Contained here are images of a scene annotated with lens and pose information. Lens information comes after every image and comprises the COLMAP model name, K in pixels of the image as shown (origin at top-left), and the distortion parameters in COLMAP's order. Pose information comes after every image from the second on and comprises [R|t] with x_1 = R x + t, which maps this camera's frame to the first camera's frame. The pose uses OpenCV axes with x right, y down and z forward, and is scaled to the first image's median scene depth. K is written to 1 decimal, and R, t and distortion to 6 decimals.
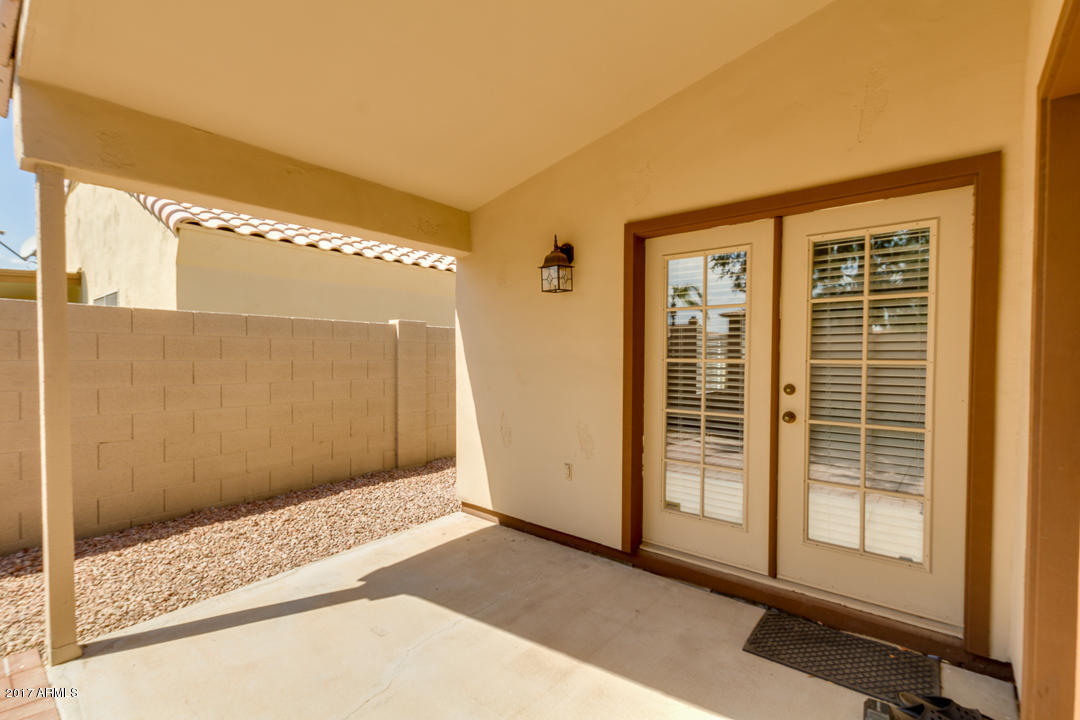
lens RADIAL K [[486.9, 0, 539.5], [0, 486.9, 364.8], [0, 0, 1]] dist [0.007767, 0.000475]
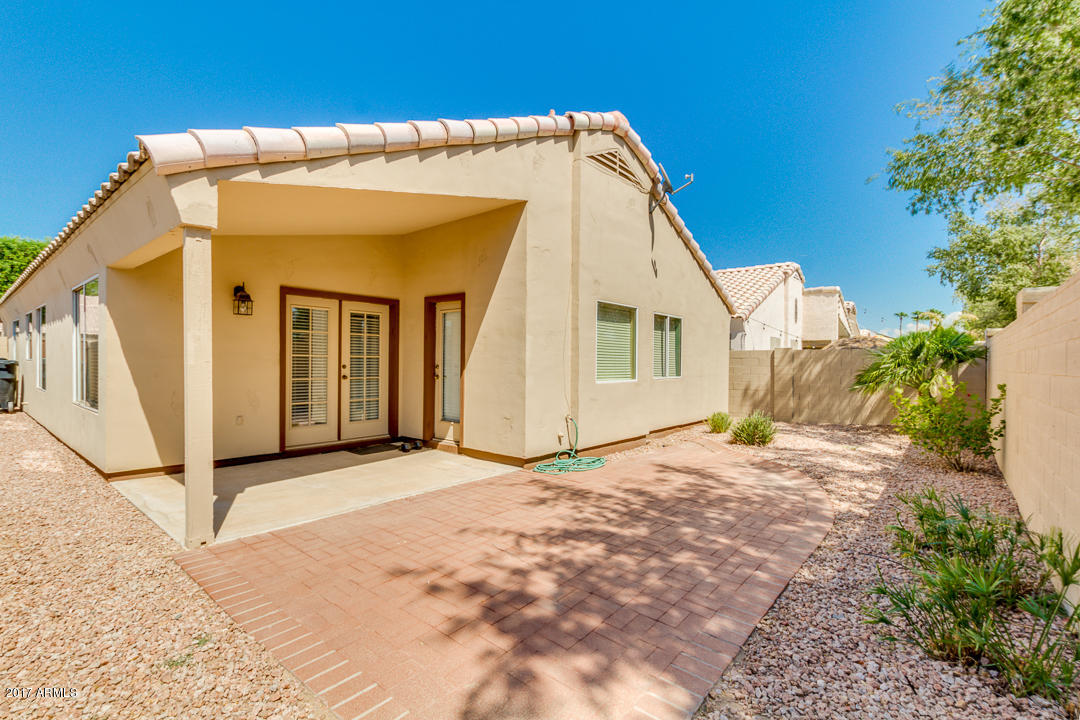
lens RADIAL K [[486.9, 0, 539.5], [0, 486.9, 364.8], [0, 0, 1]] dist [0.007767, 0.000475]
pose [[0.011202, -0.008849, 0.999898, -1.996365], [0.011993, 0.999890, 0.008715, 0.029259], [-0.999865, 0.011894, 0.011306, -0.074497]]
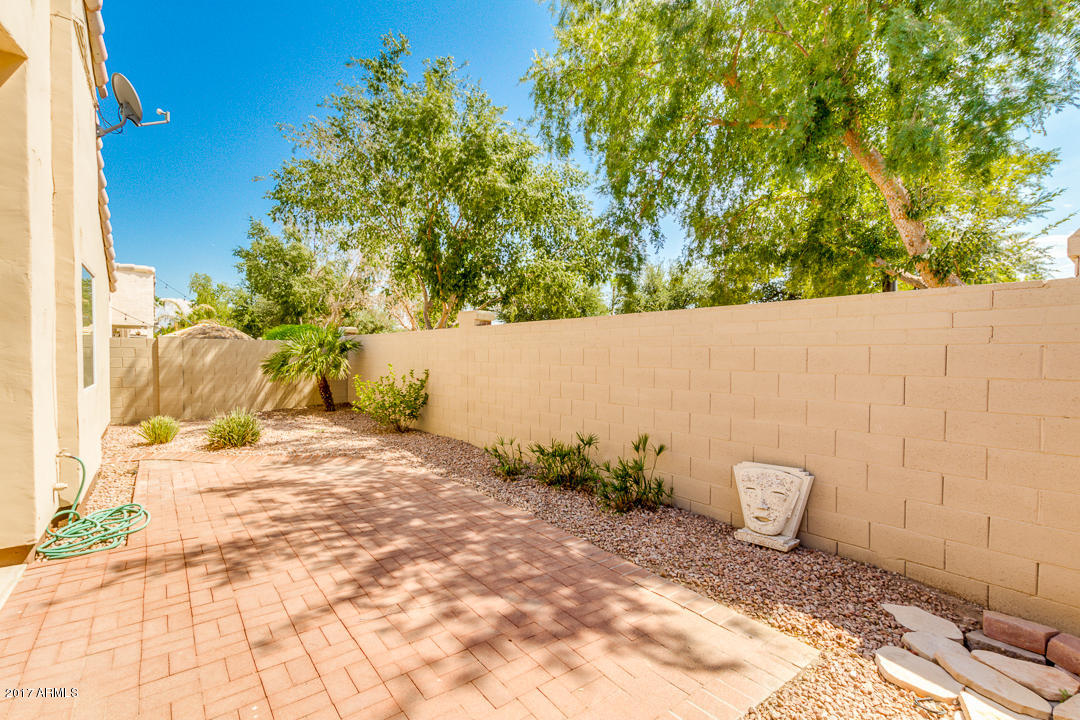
lens RADIAL K [[486.9, 0, 539.5], [0, 486.9, 364.8], [0, 0, 1]] dist [0.007767, 0.000475]
pose [[-0.977222, -0.015762, 0.211634, -1.287030], [-0.007086, 0.999105, 0.041690, -0.010162], [-0.212102, 0.039241, -0.976459, 0.807502]]
